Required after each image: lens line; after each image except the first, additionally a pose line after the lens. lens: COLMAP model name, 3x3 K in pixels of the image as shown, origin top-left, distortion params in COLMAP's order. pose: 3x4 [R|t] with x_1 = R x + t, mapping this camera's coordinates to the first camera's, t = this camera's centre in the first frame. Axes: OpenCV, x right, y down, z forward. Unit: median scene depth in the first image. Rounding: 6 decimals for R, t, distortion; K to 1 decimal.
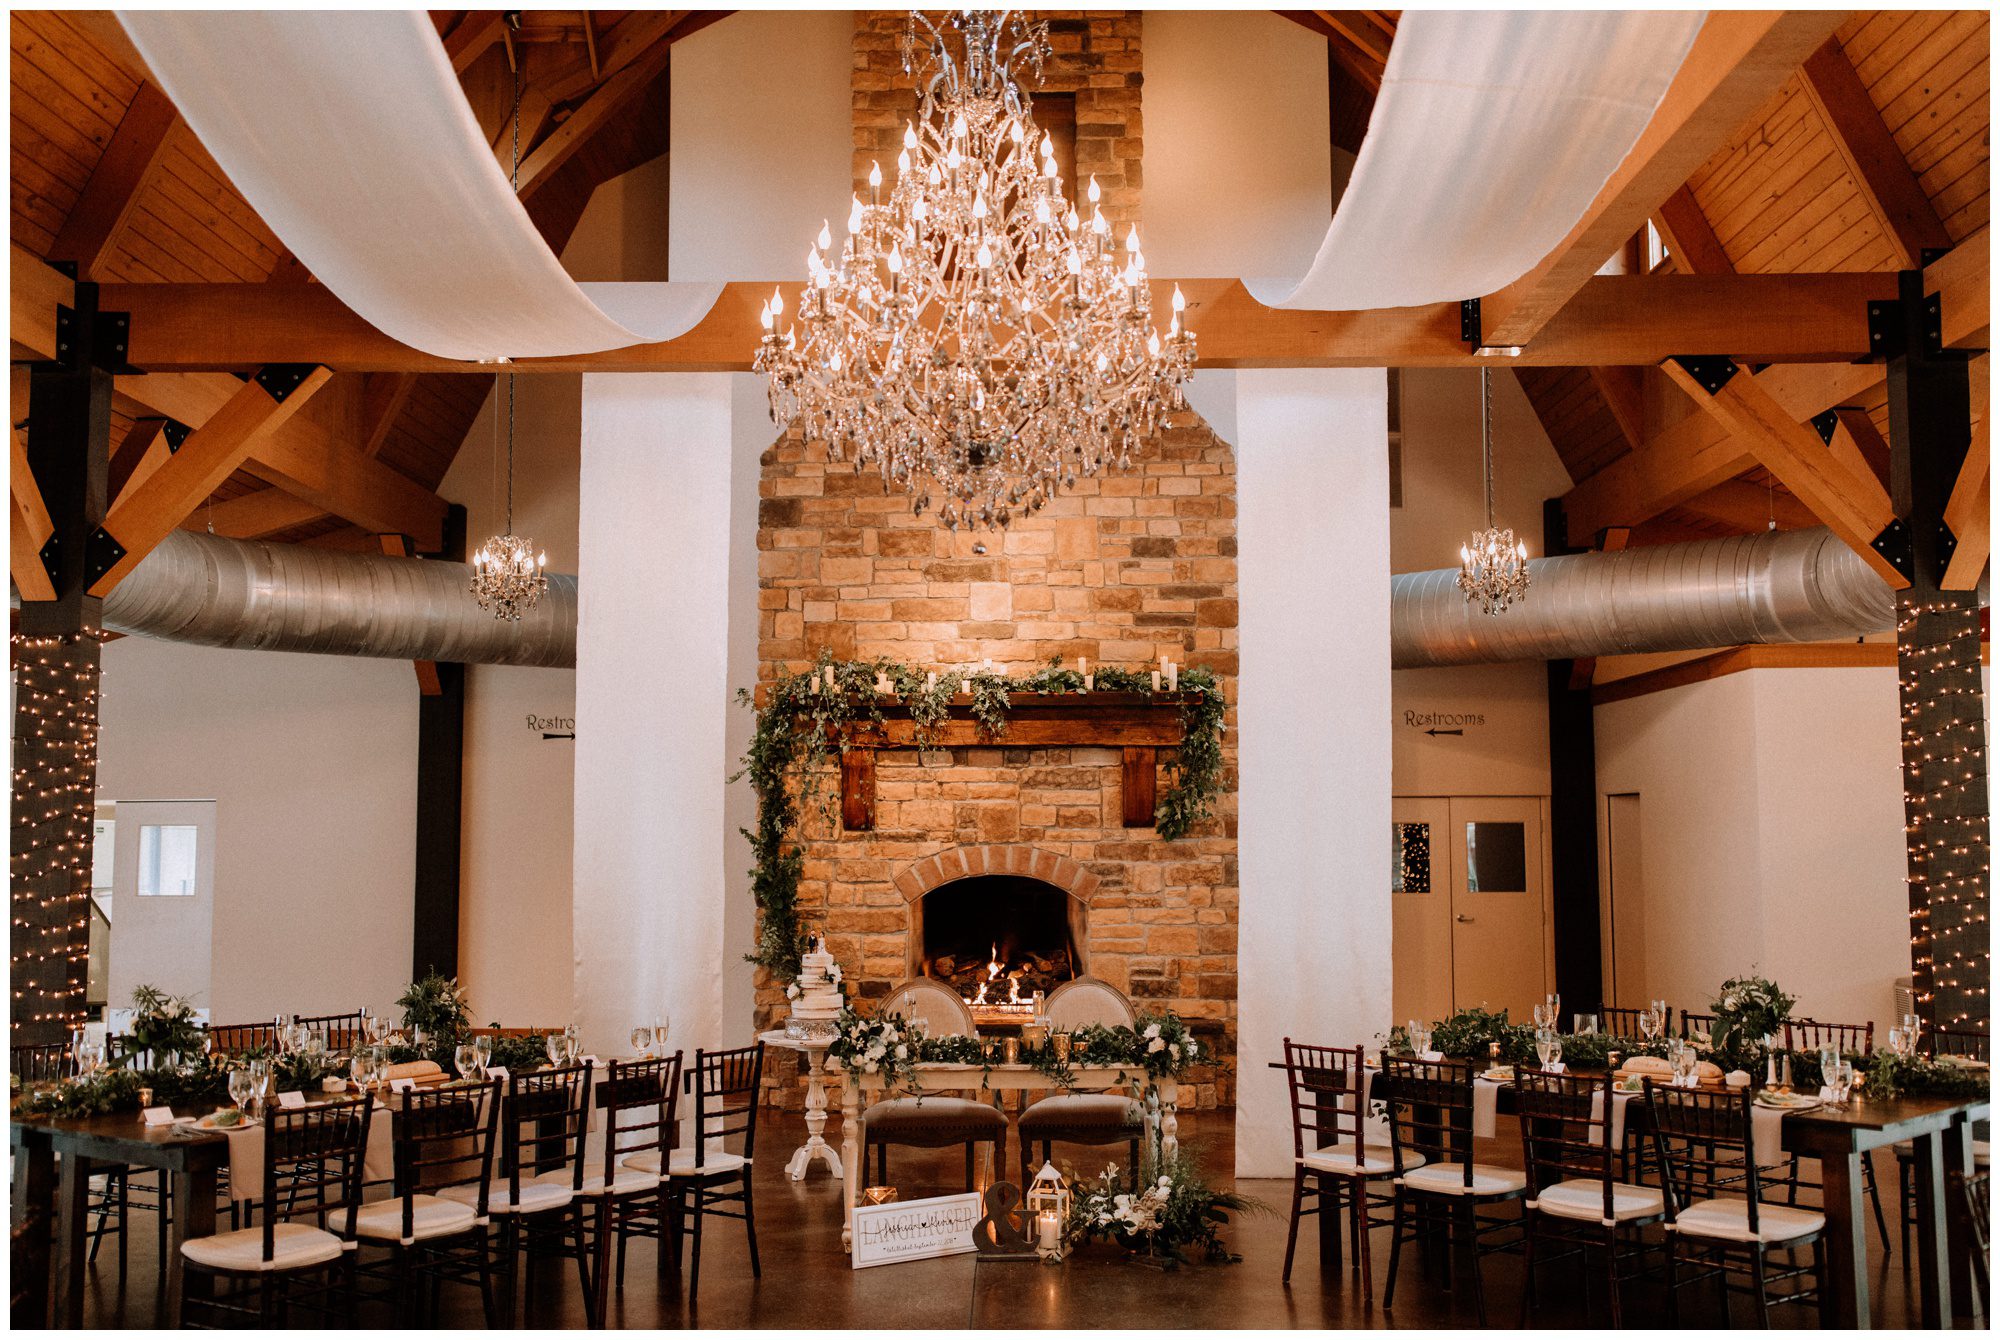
lens RADIAL K [[2032.7, 0, 1000.0], [0, 2032.7, 670.0], [0, 0, 1]] dist [0.205896, -0.001379]
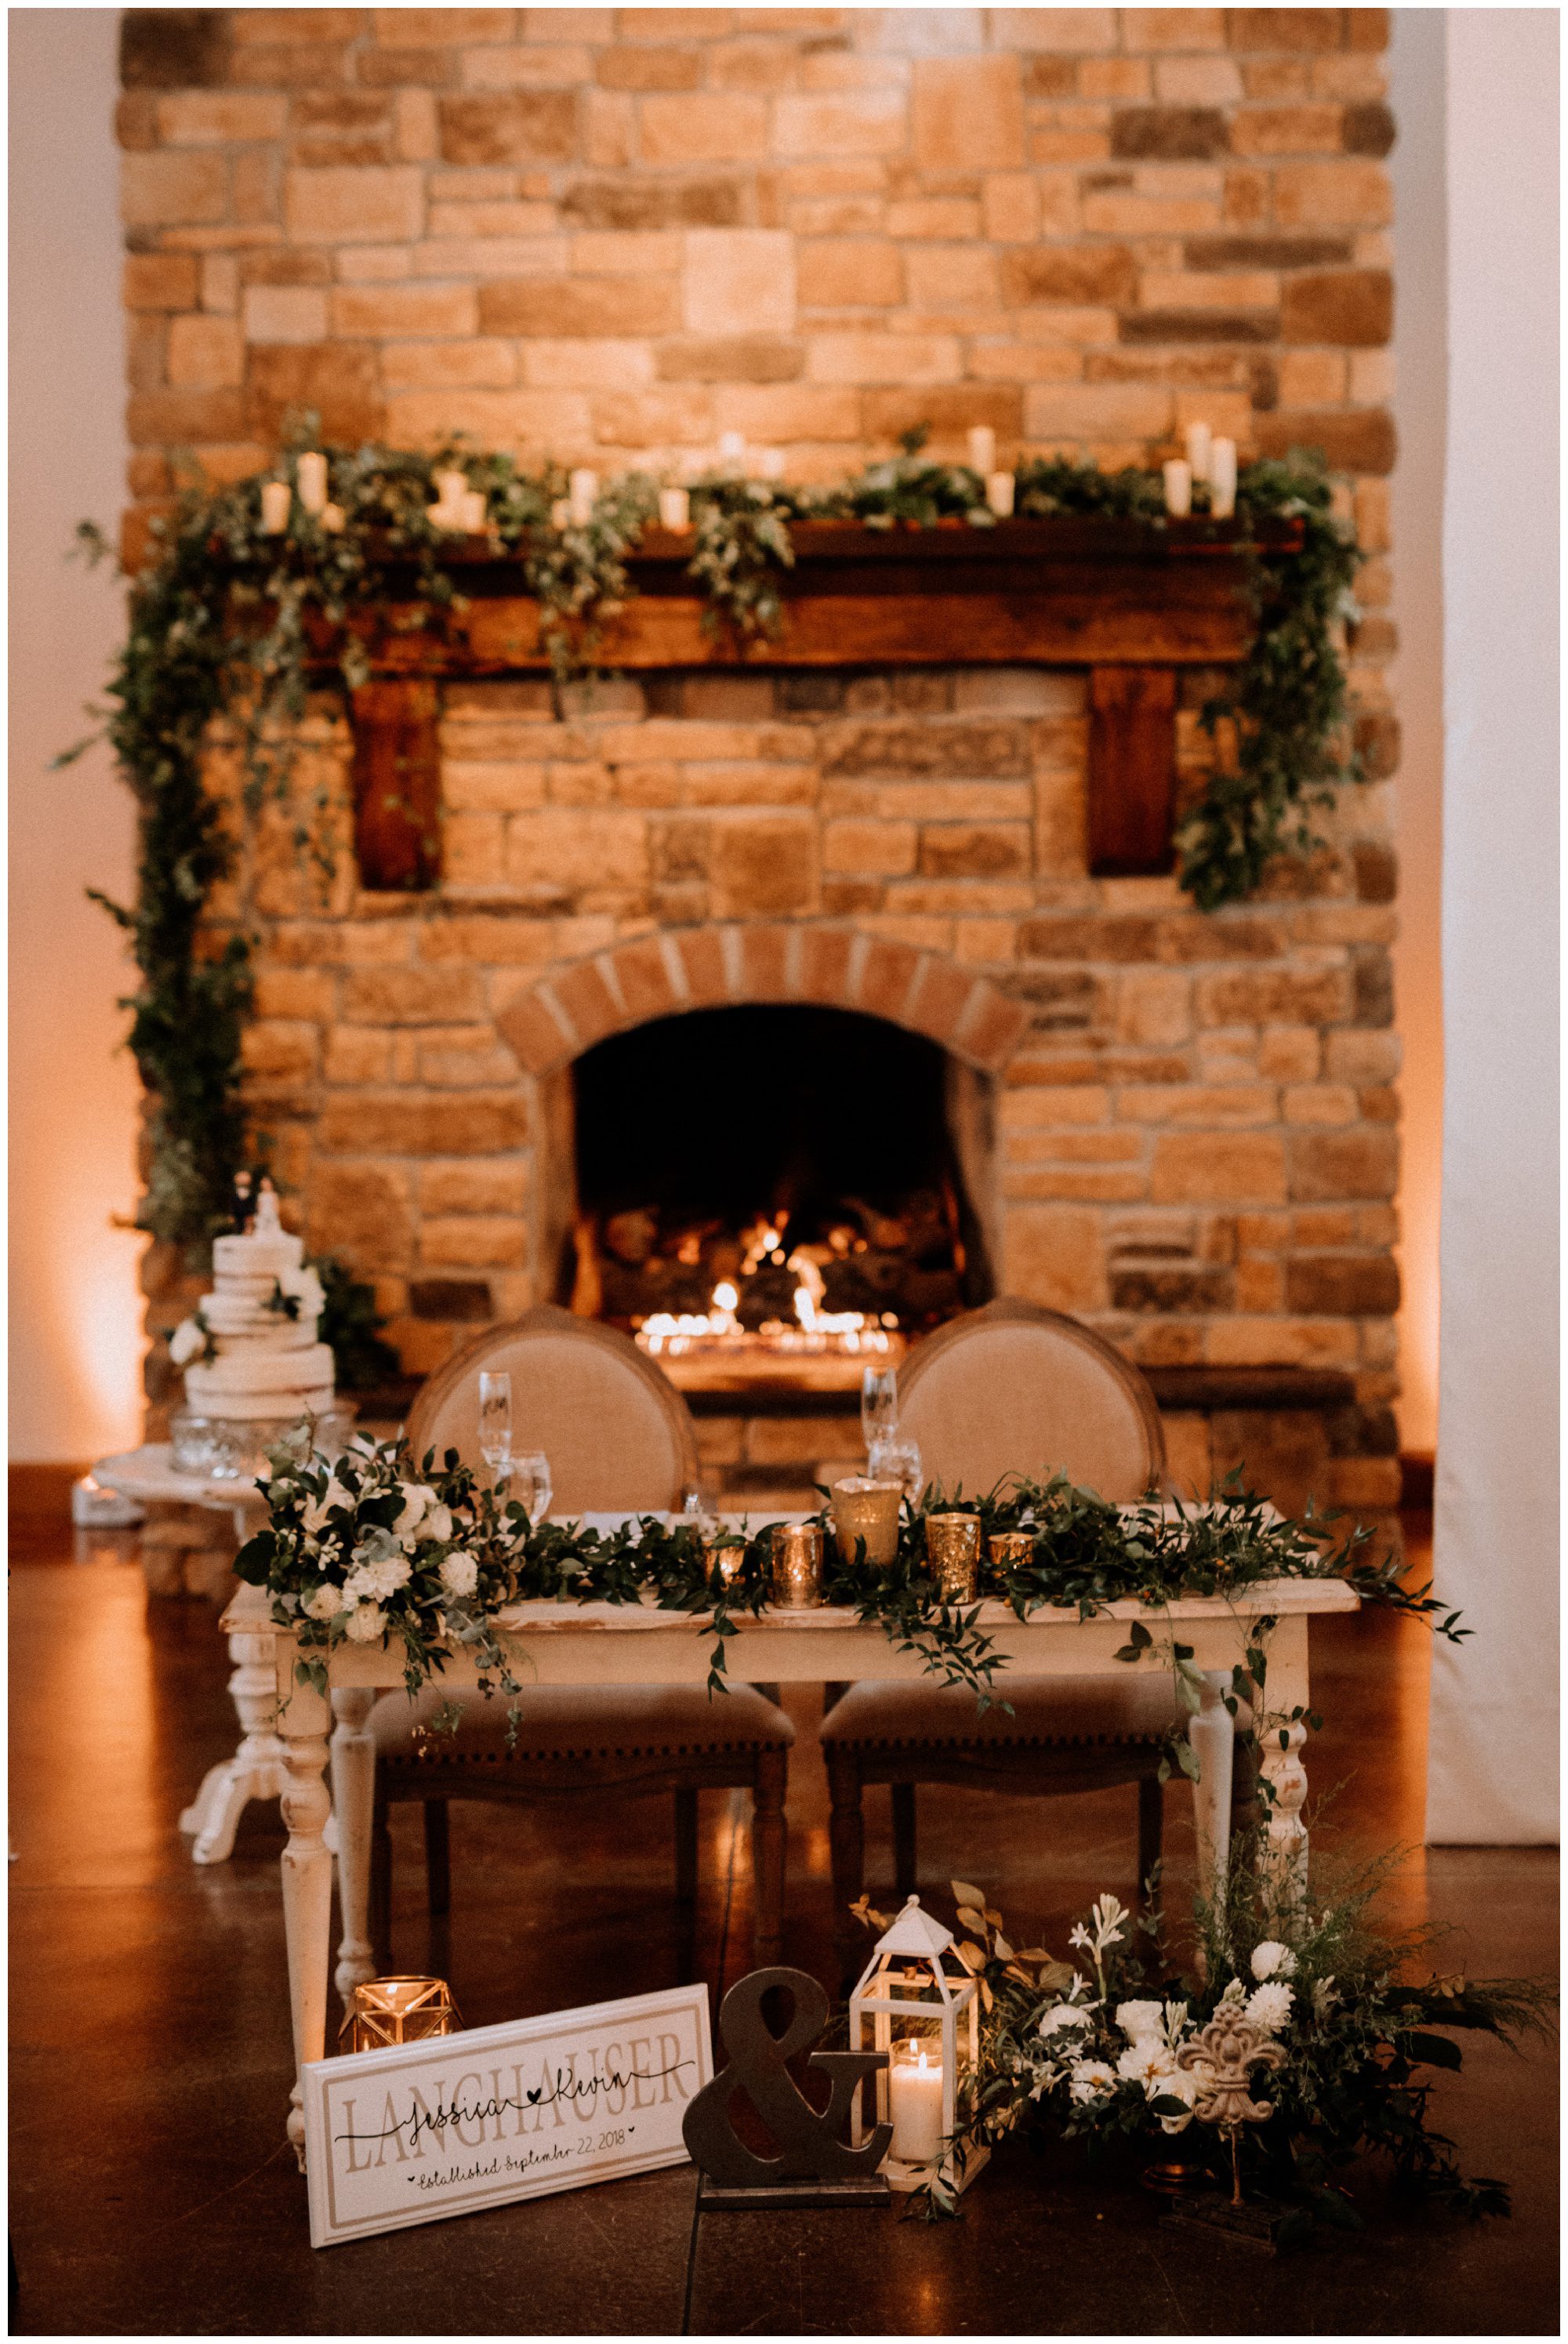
lens RADIAL K [[3511.7, 0, 784.0], [0, 3511.7, 1172.0], [0, 0, 1]] dist [-0.105625, -0.004094]
pose [[0.999958, -0.009029, -0.001380, 0.003398], [0.009133, 0.987099, 0.159850, 0.026324], [-0.000081, -0.159856, 0.987140, 0.342523]]
